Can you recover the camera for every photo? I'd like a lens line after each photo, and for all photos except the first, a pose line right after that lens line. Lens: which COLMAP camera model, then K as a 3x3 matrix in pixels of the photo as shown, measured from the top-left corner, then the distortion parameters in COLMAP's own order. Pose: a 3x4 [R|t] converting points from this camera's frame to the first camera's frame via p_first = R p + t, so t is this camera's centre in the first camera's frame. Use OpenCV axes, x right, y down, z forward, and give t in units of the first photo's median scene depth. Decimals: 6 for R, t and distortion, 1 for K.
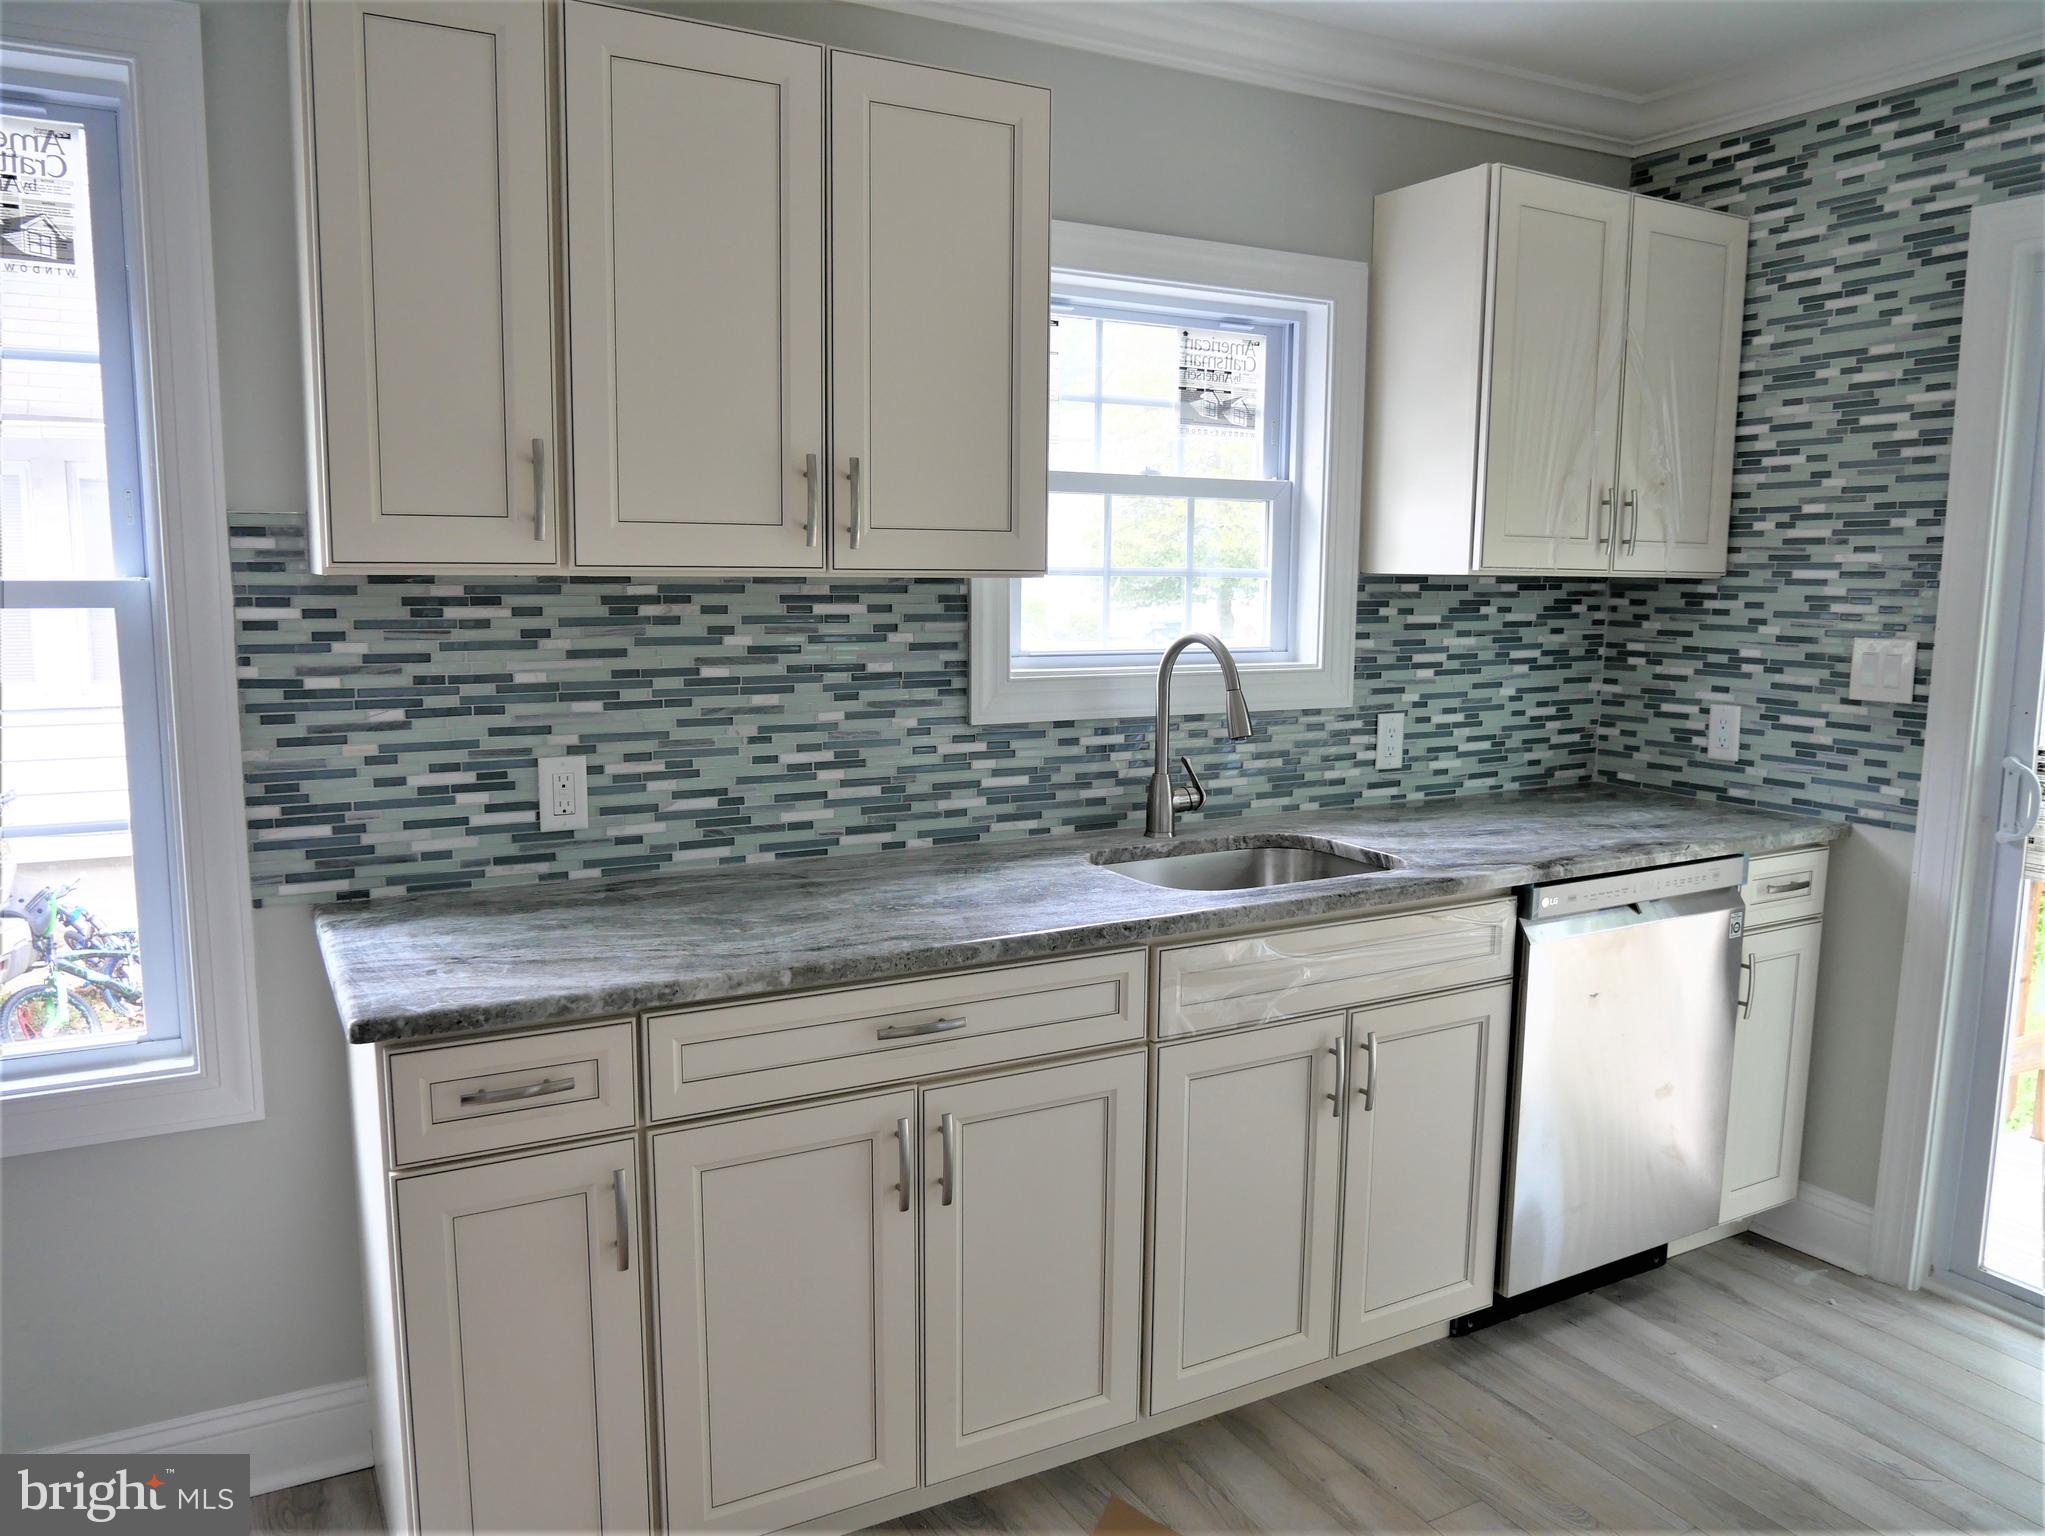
lens RADIAL K [[1509.9, 0, 1011.1], [0, 1509.9, 774.4], [0, 0, 1]] dist [-0.051302, 0.031871]
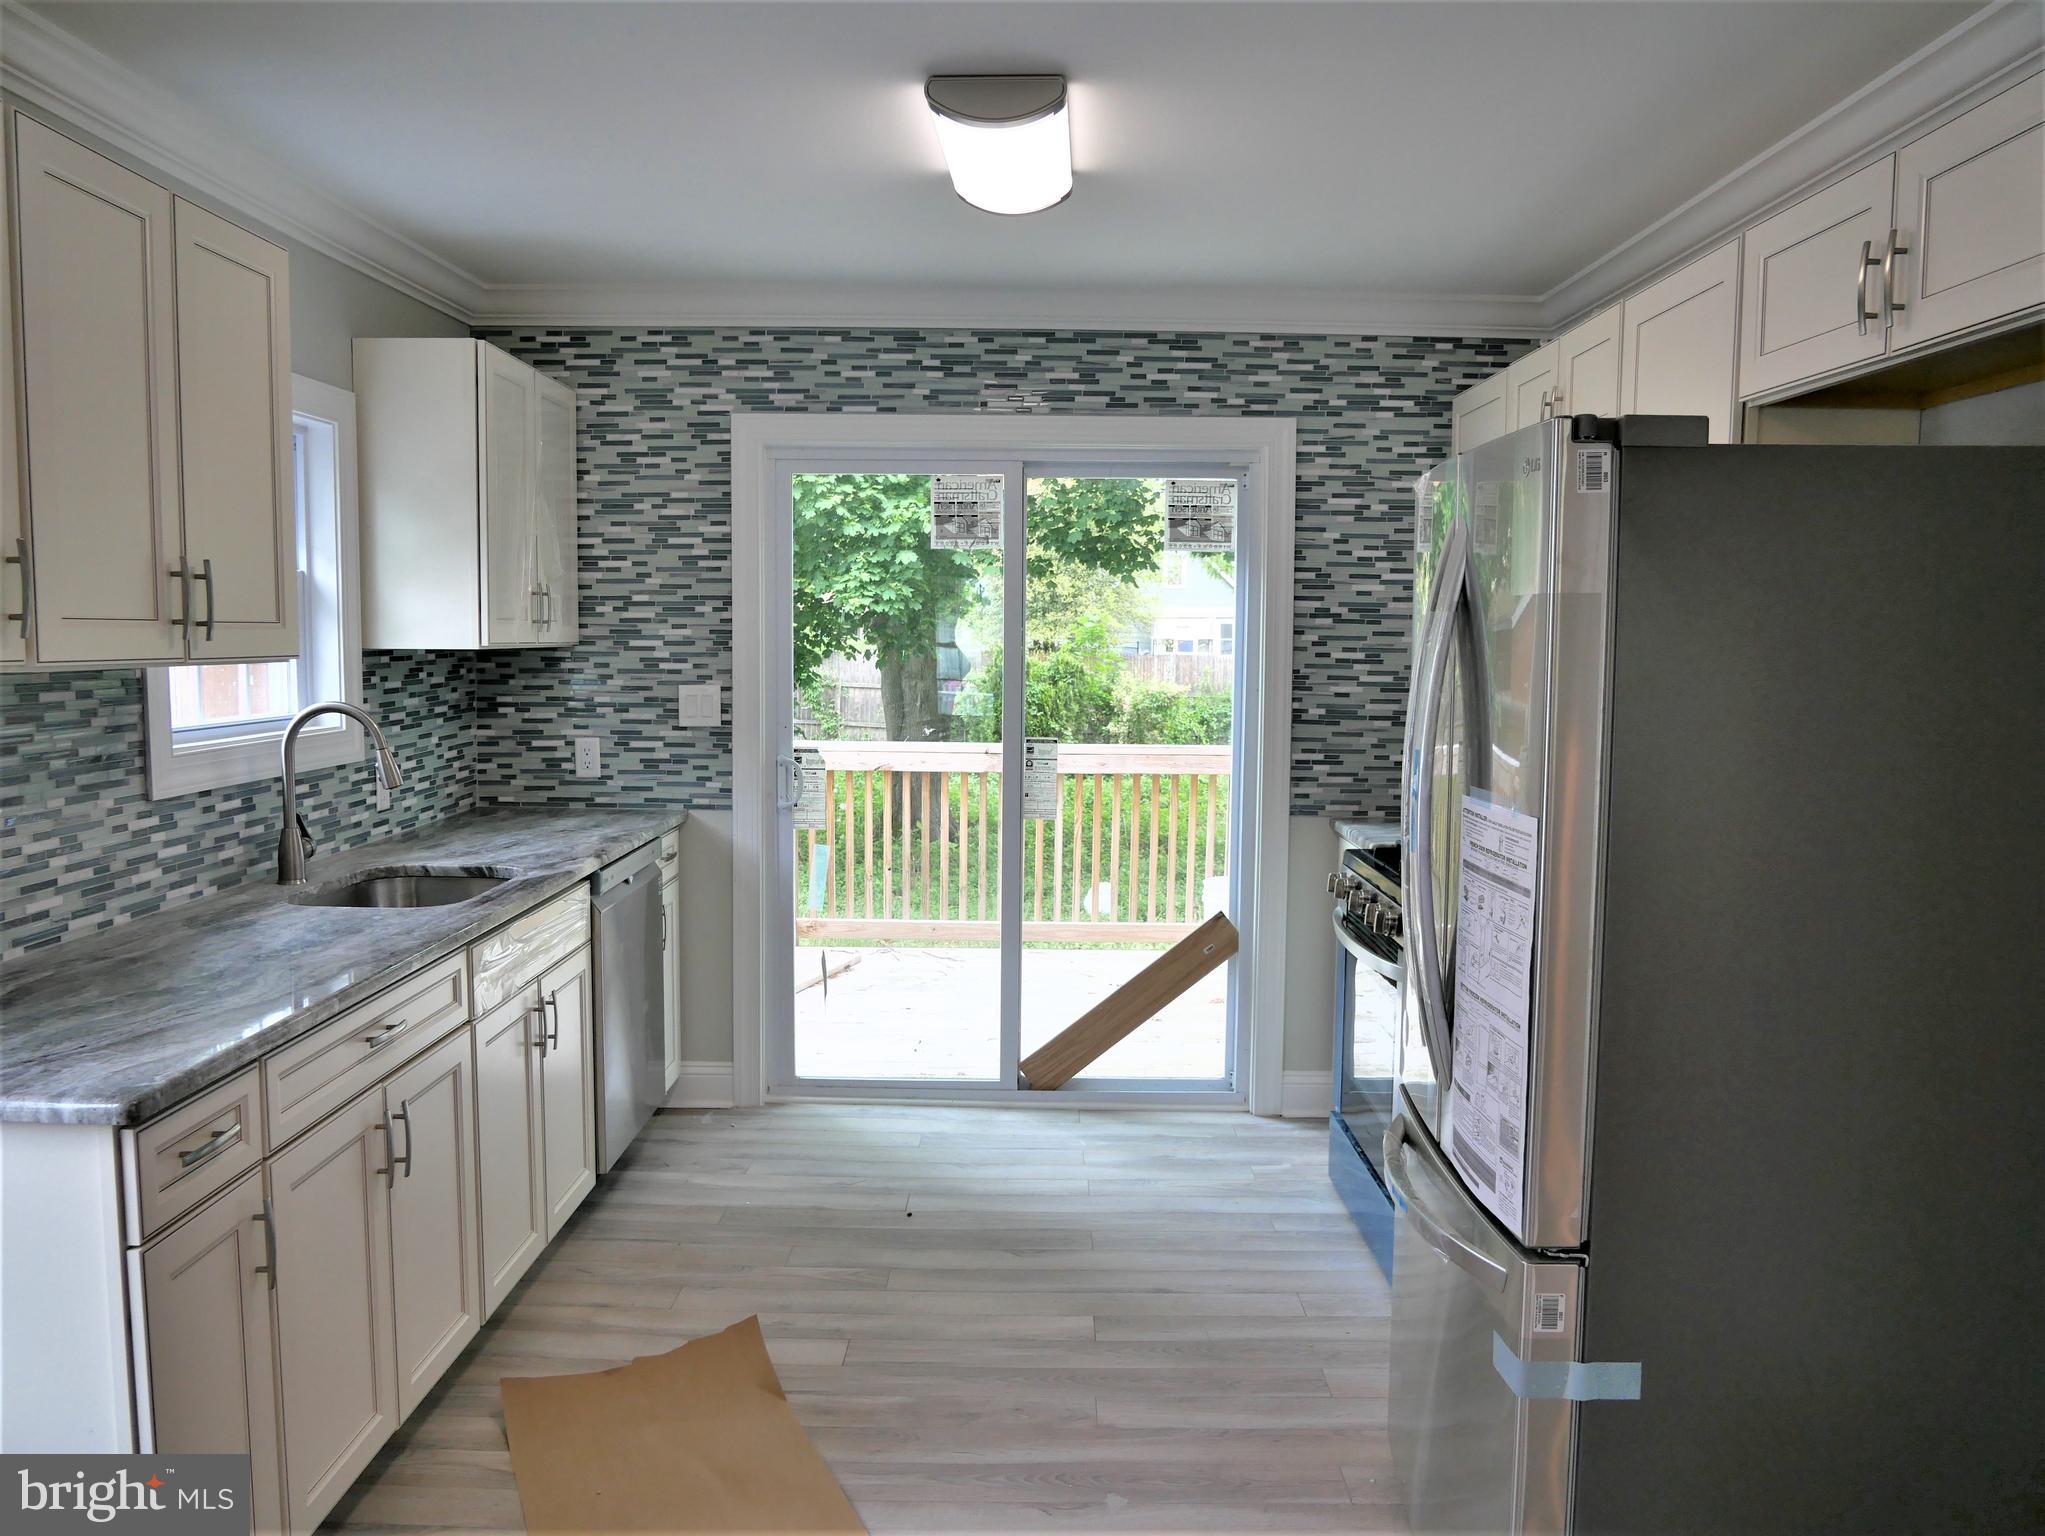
lens RADIAL K [[1509.9, 0, 1014.0], [0, 1509.9, 768.3], [0, 0, 1]] dist [-0.051302, 0.031871]
pose [[0.506473, -0.083863, 0.858168, -0.586068], [0.113847, 0.993050, 0.029854, -0.016894], [-0.854707, 0.082579, 0.512500, -0.052862]]
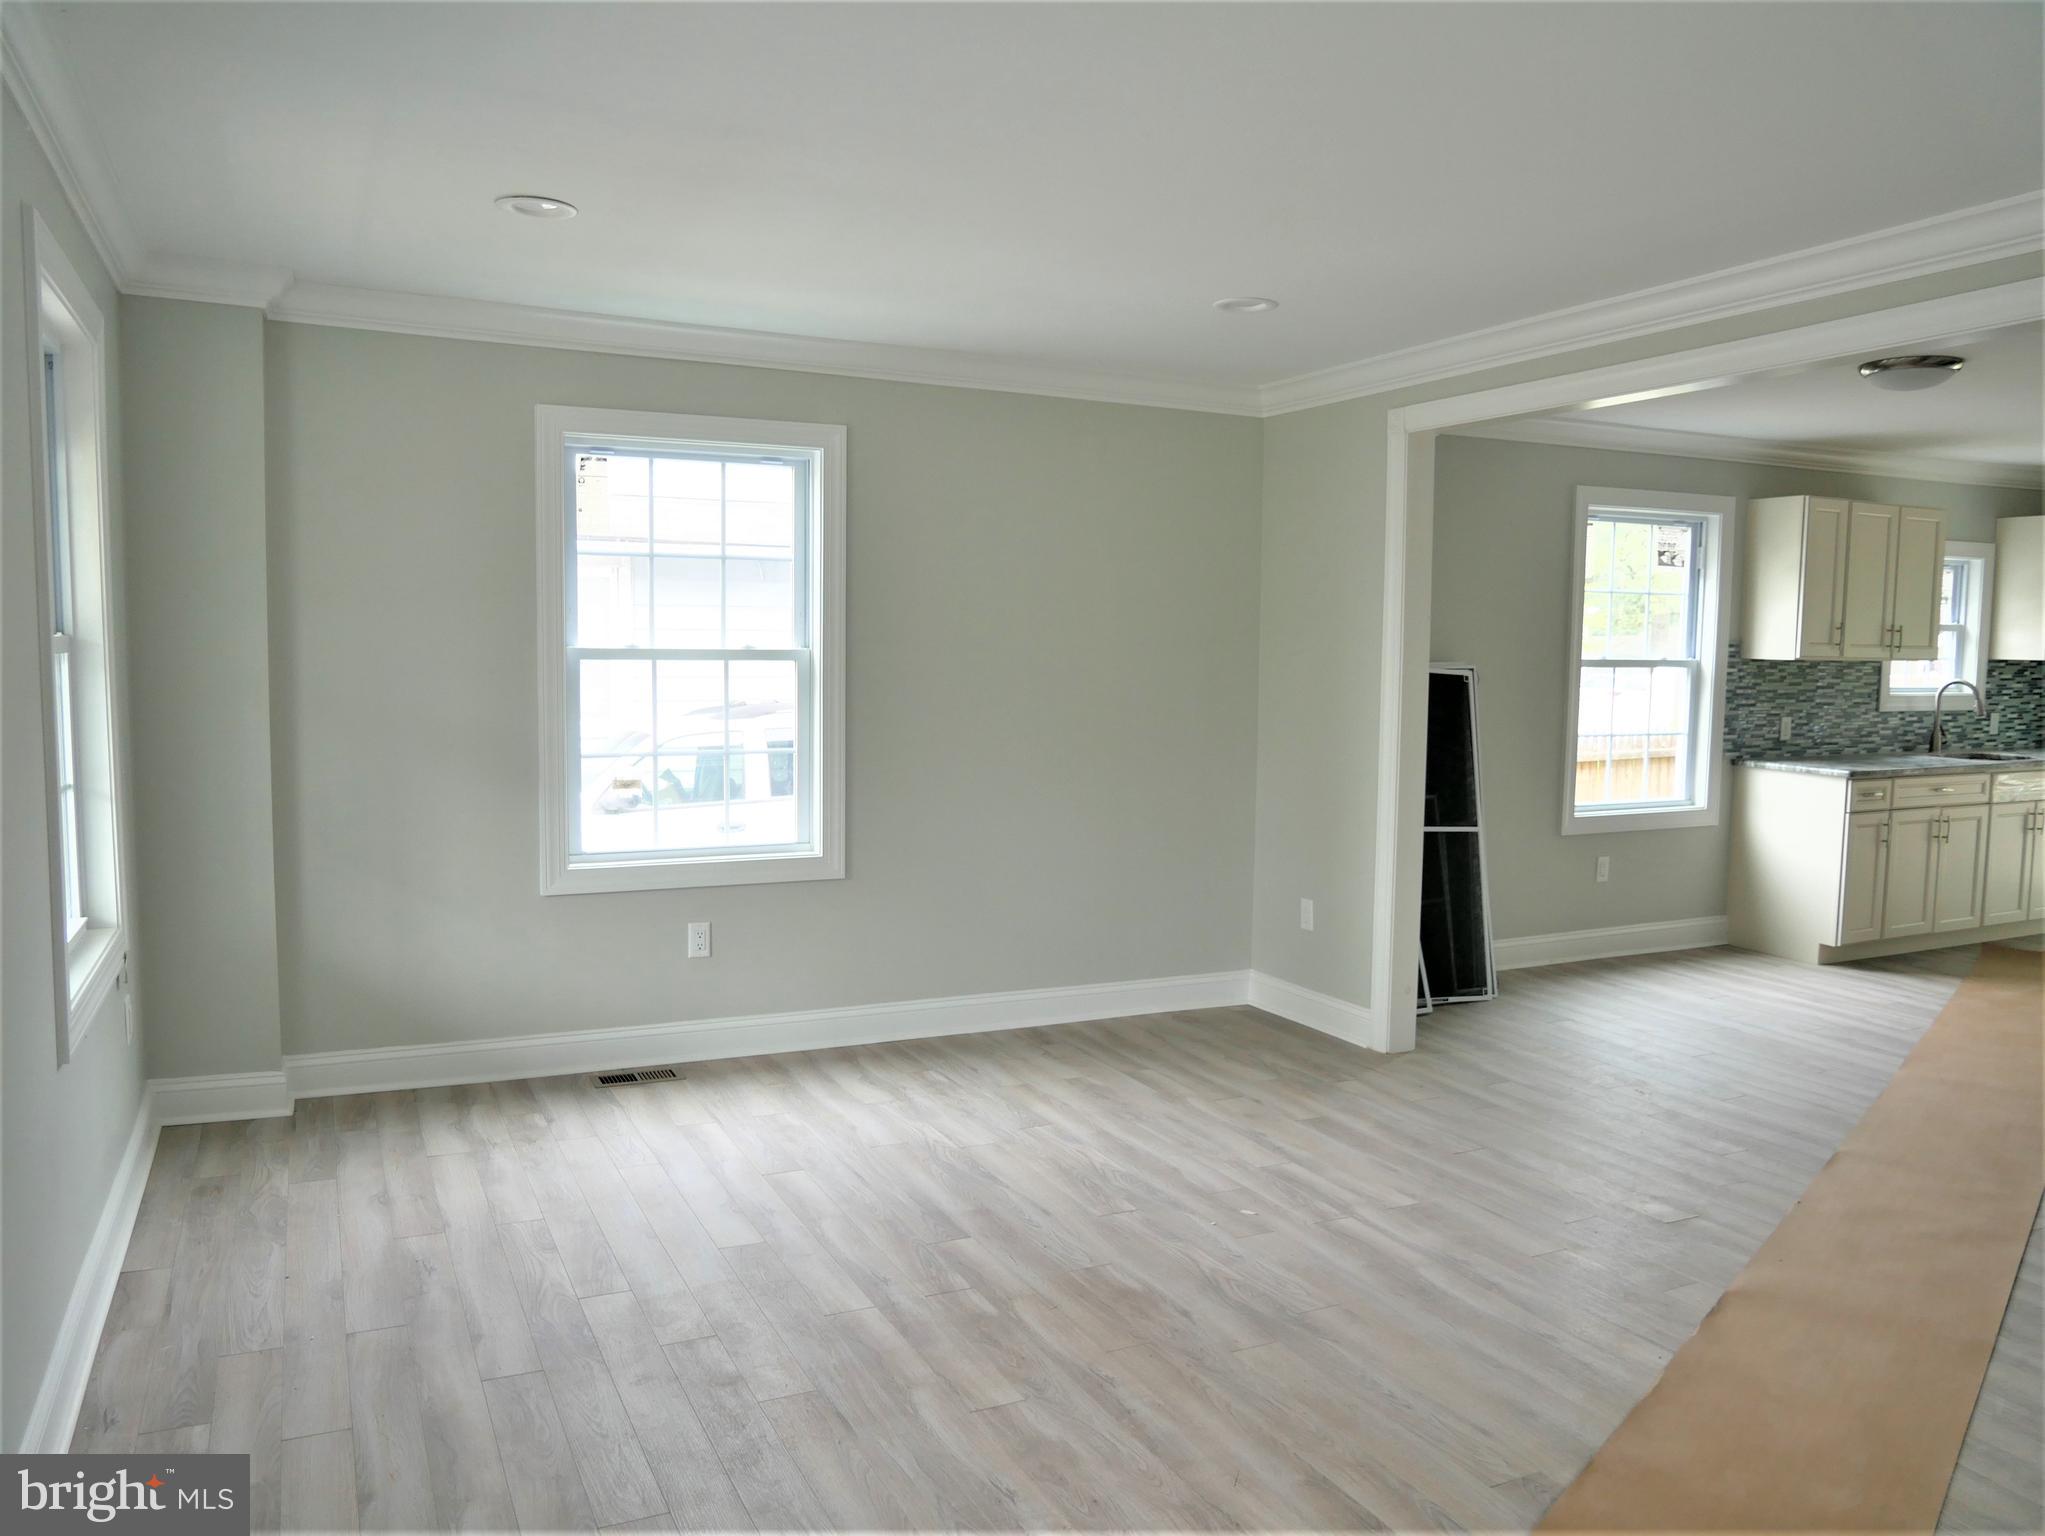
lens RADIAL K [[1509.9, 0, 1030.0], [0, 1509.9, 769.0], [0, 0, 1]] dist [-0.051302, 0.031871]
pose [[0.998694, 0.009652, -0.050178, -1.431175], [-0.011905, 0.998925, -0.044794, 0.213167], [0.049692, 0.045332, 0.997735, -1.823712]]
